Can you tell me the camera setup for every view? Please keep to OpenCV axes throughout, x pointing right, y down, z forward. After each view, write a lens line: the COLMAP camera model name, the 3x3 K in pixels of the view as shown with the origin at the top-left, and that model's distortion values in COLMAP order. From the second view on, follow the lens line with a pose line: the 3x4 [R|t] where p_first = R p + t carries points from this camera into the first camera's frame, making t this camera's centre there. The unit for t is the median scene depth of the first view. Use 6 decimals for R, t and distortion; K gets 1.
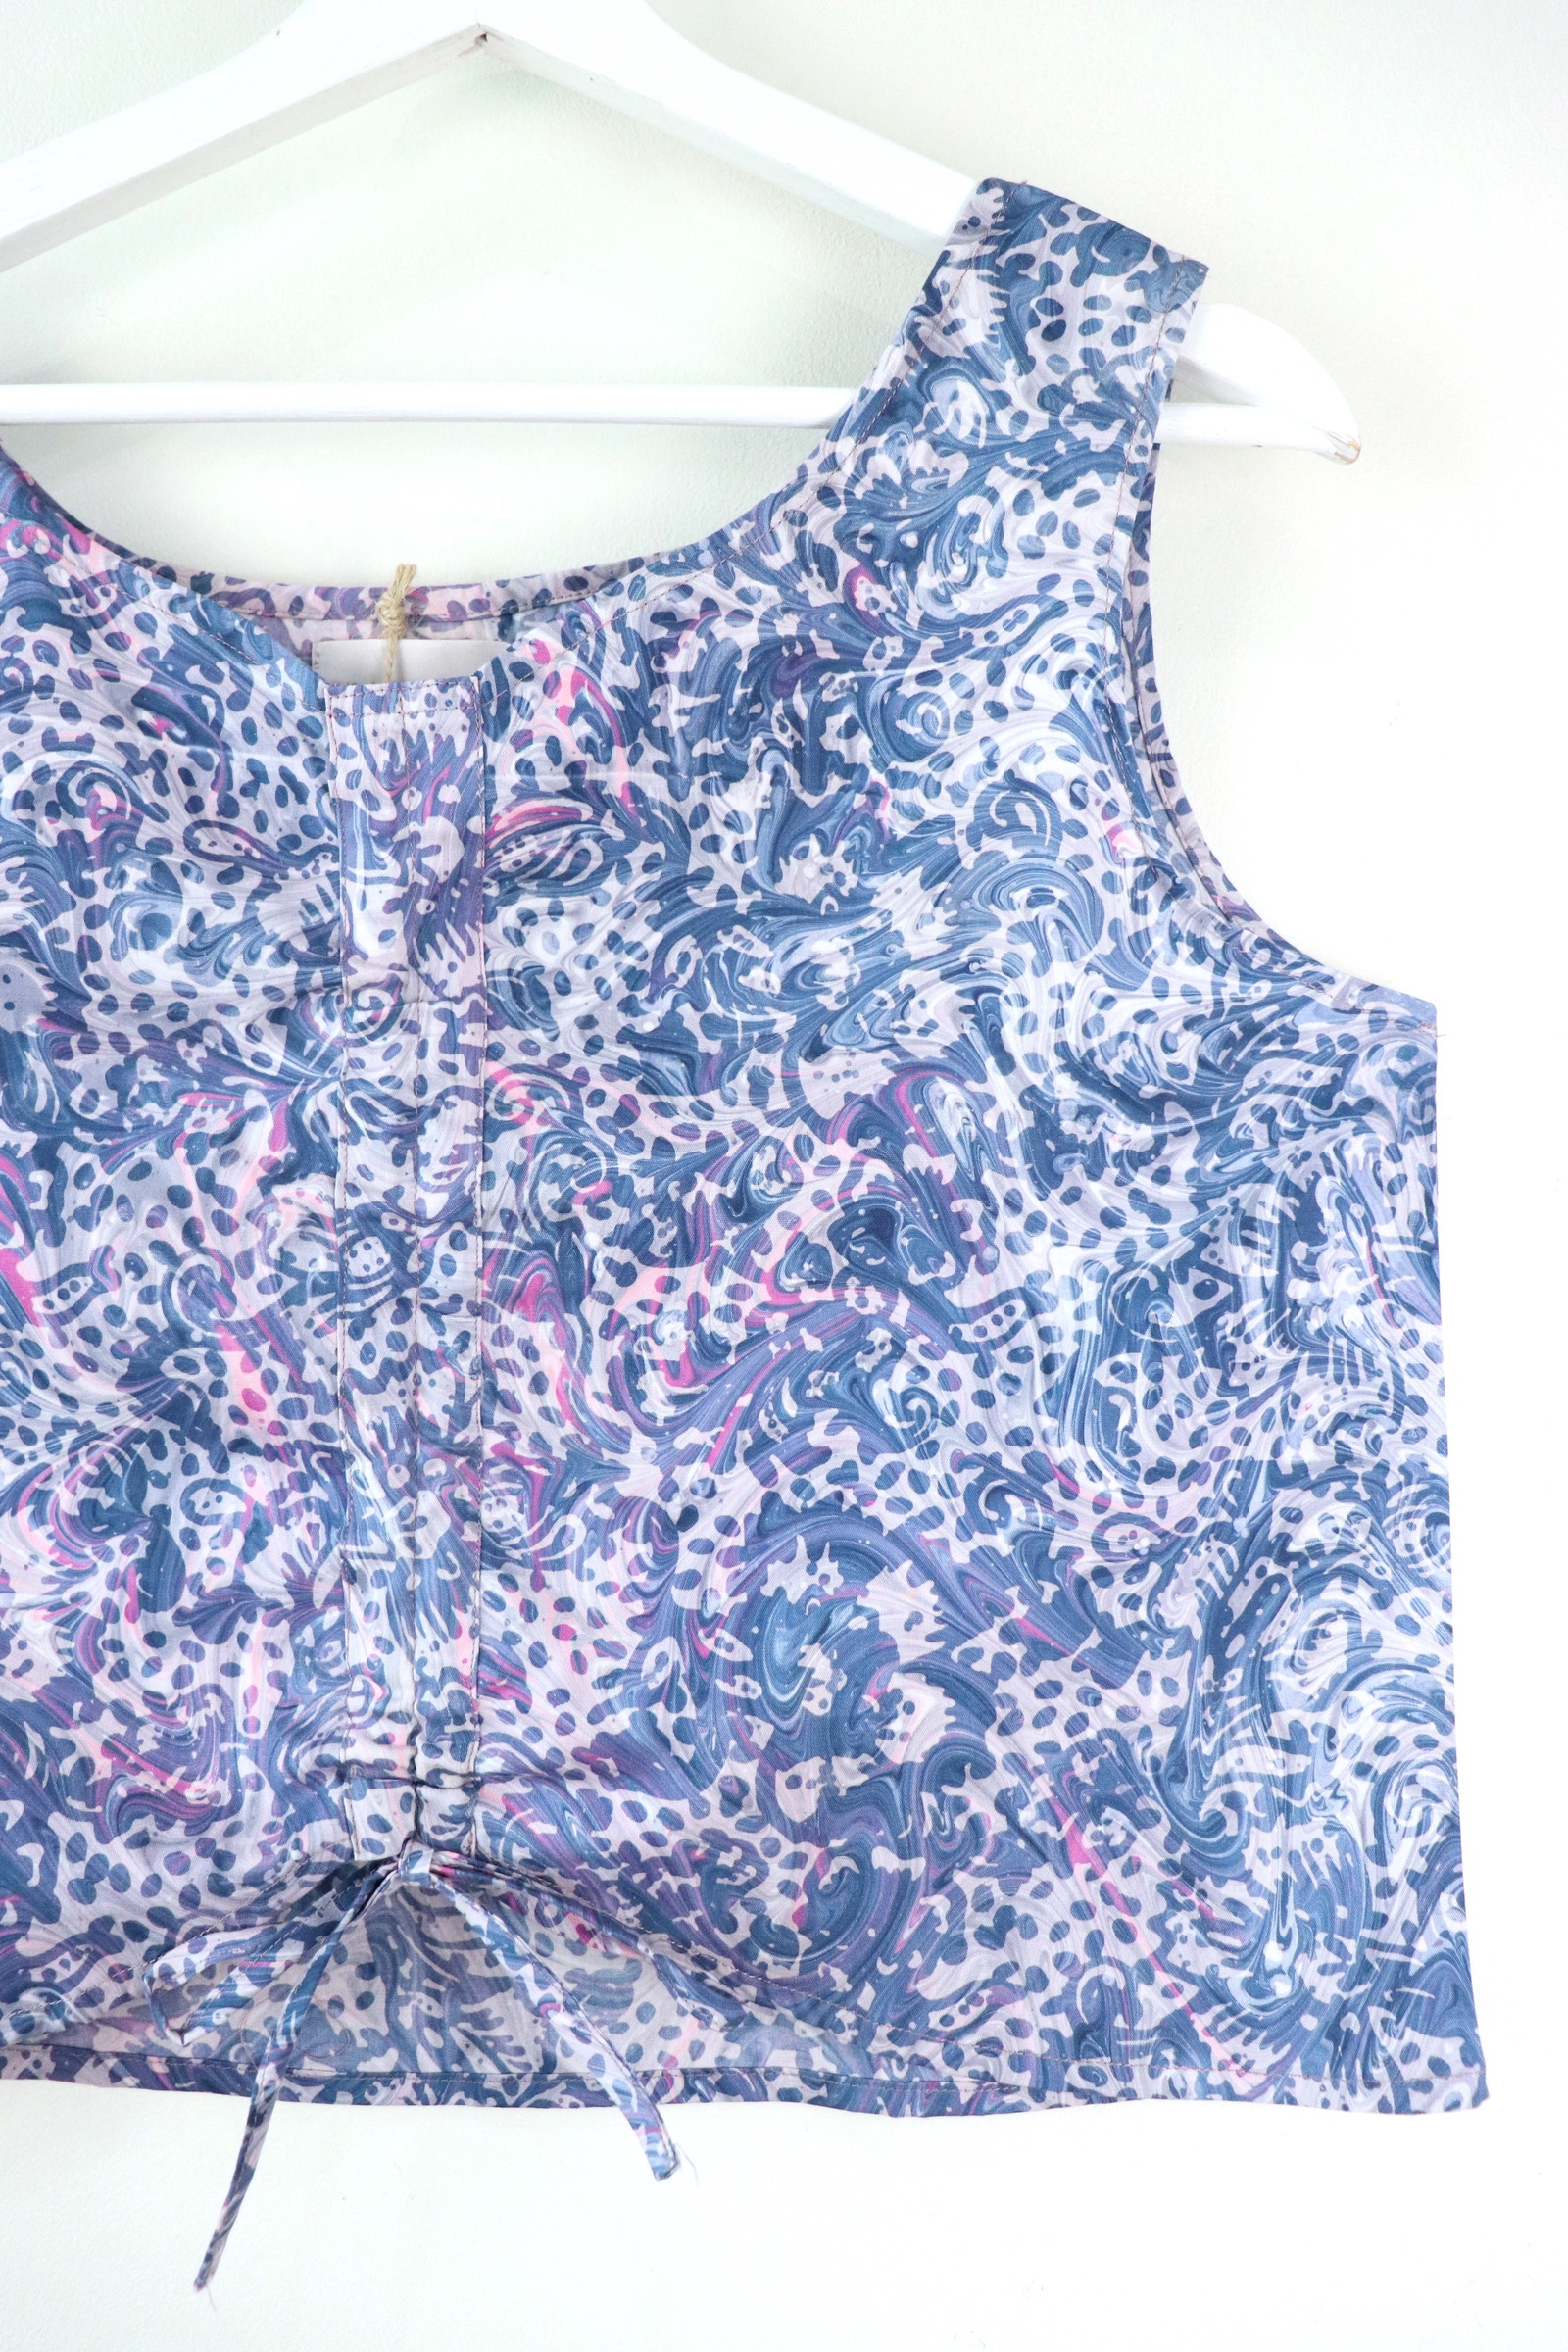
lens RADIAL K [[1971.8, 0, 776.8], [0, 1971.8, 1160.4], [0, 0, 1]] dist [-0.202320, 0.168618]
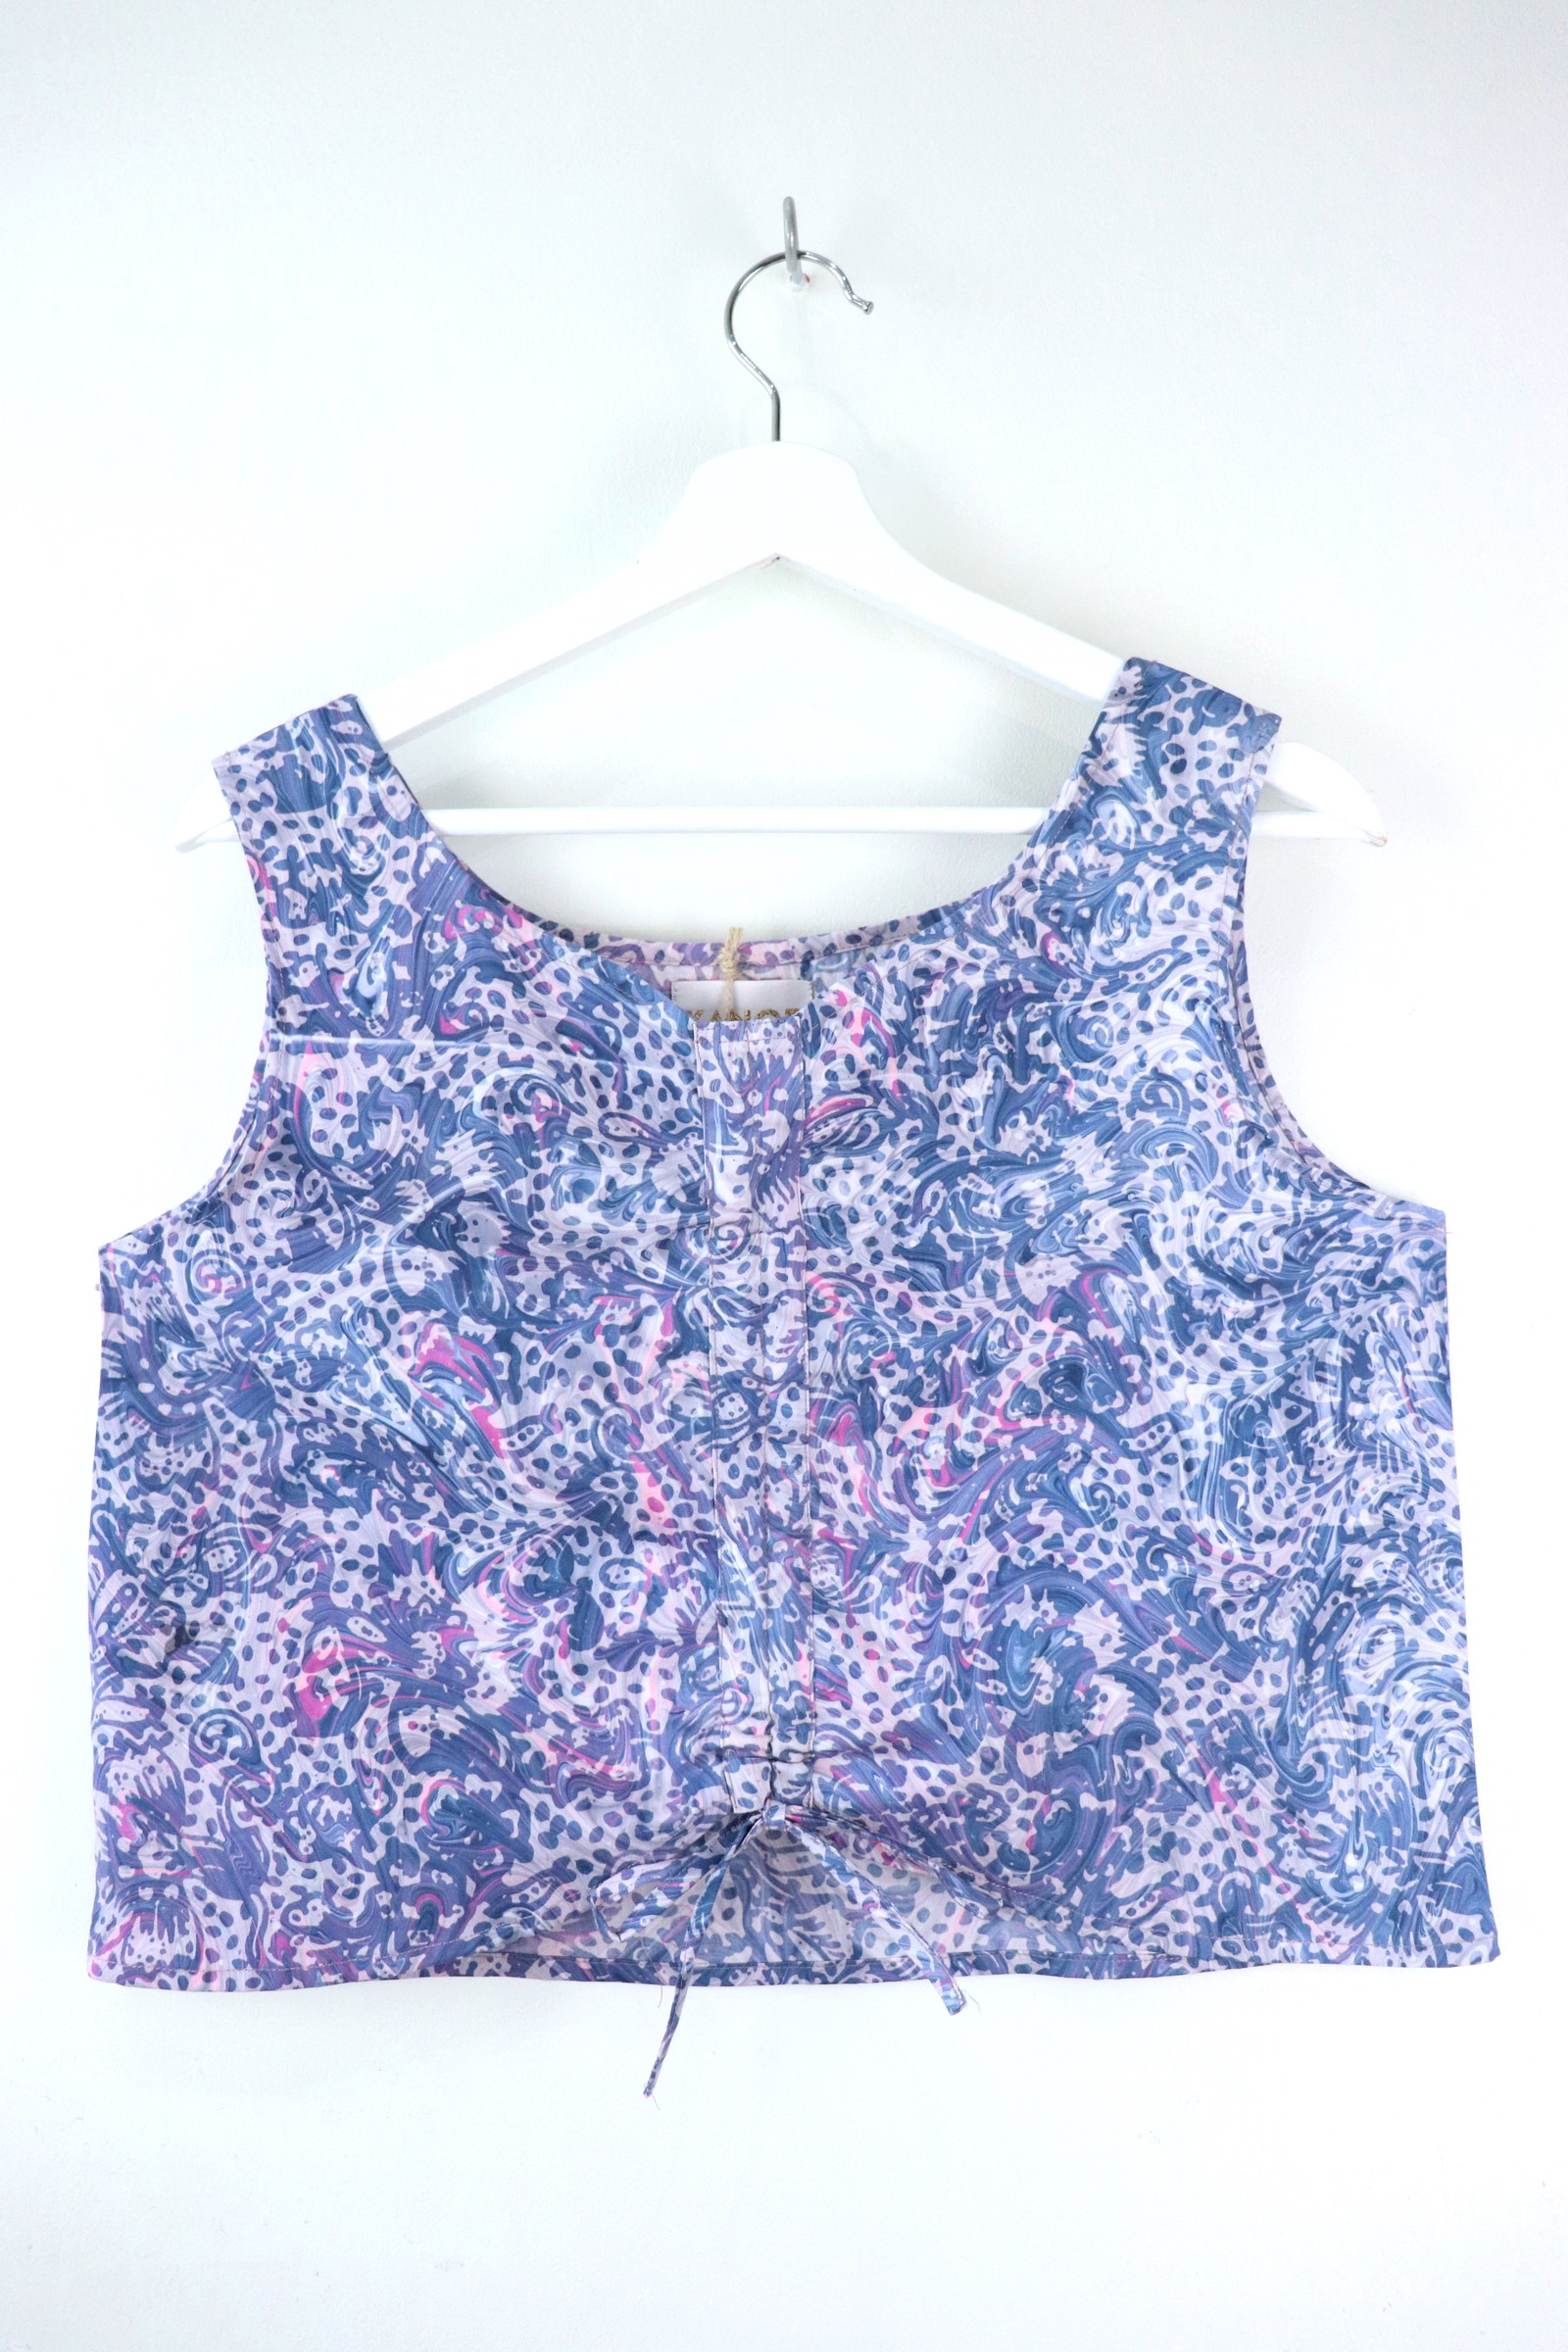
lens RADIAL K [[1971.8, 0, 771.6], [0, 1971.8, 1144.4], [0, 0, 1]] dist [-0.202320, 0.168618]
pose [[0.999424, -0.024599, -0.023363, -0.139291], [0.023970, 0.999353, -0.026799, -0.108789], [0.024007, 0.026224, 0.999368, -0.495769]]
